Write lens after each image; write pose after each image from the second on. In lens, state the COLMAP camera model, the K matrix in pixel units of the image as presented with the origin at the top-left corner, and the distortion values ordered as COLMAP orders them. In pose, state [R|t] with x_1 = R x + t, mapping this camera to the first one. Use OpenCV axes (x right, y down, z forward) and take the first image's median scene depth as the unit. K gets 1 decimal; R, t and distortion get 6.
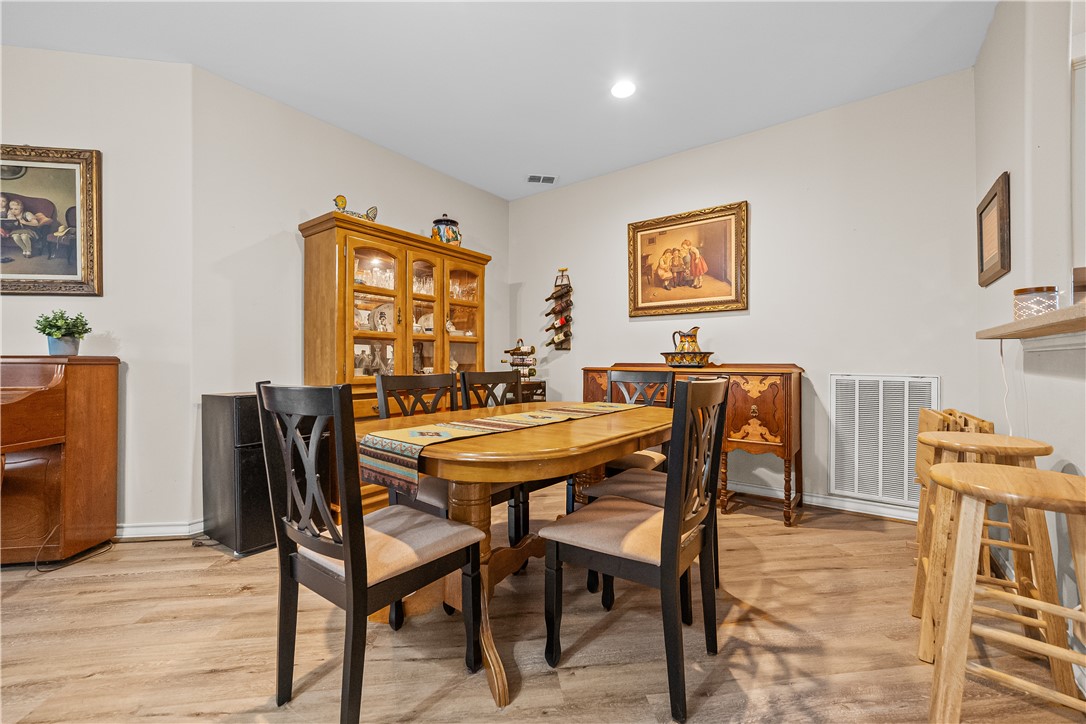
lens RADIAL K [[437.3, 0, 546.8], [0, 437.3, 353.0], [0, 0, 1]] dist [-0.002311, -0.000186]
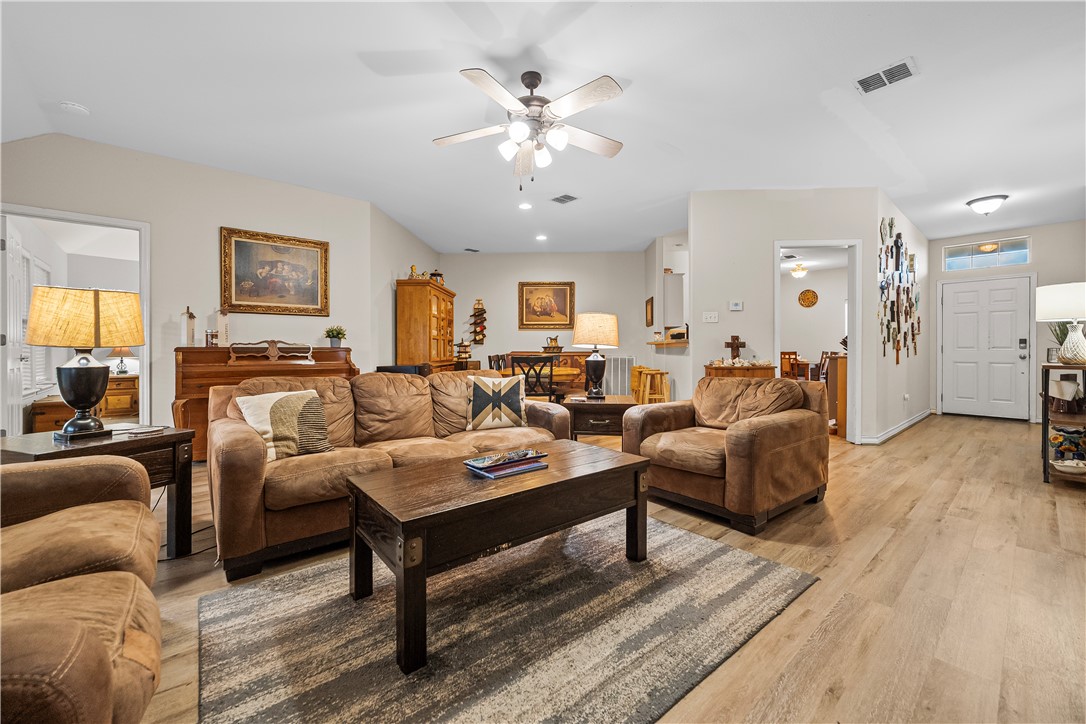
lens RADIAL K [[437.3, 0, 546.8], [0, 437.3, 353.0], [0, 0, 1]] dist [-0.002311, -0.000186]
pose [[0.829264, -0.001967, 0.558853, -0.875639], [-0.013083, 0.999651, 0.022931, -0.017628], [-0.558703, -0.026328, 0.828950, -0.783825]]
